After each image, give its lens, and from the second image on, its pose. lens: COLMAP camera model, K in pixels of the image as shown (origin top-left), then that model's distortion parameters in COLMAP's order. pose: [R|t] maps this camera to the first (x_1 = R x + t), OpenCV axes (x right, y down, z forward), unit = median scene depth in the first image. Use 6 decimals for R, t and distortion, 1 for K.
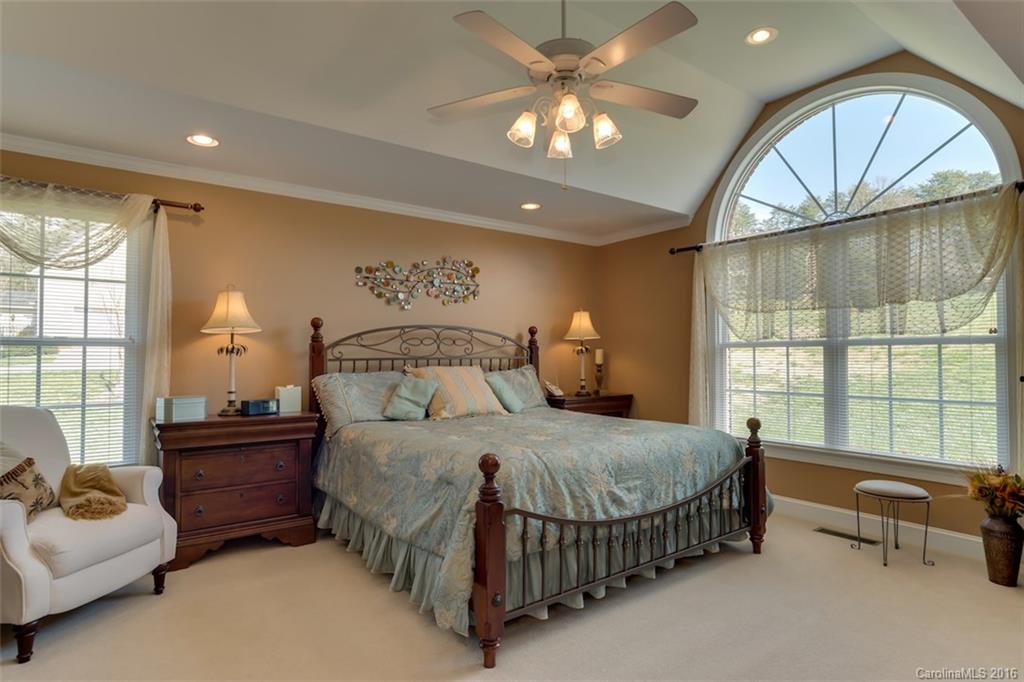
lens RADIAL K [[558.2, 0, 512.2], [0, 558.2, 347.8], [0, 0, 1]] dist [0.006672, 0.001139]
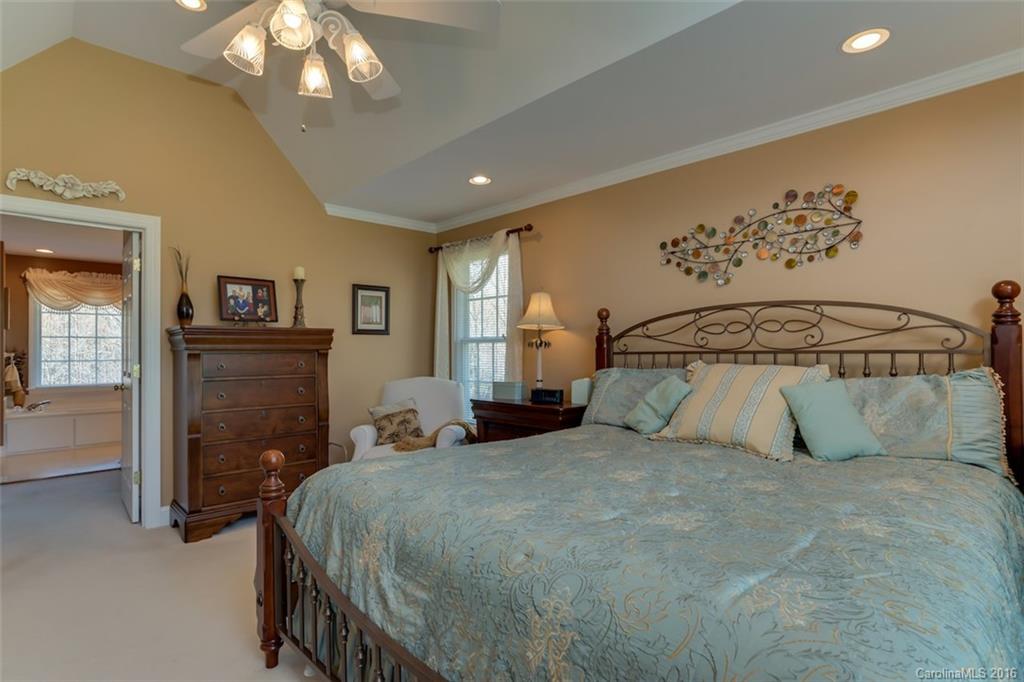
lens RADIAL K [[529.2, 0, 521.3], [0, 529.2, 345.9], [0, 0, 1]] dist [-0.006774, 0.001750]
pose [[0.141792, -0.005344, -0.989882, 0.474074], [0.020685, 0.999783, -0.002434, 0.008047], [0.989680, -0.020130, 0.141871, 0.669149]]
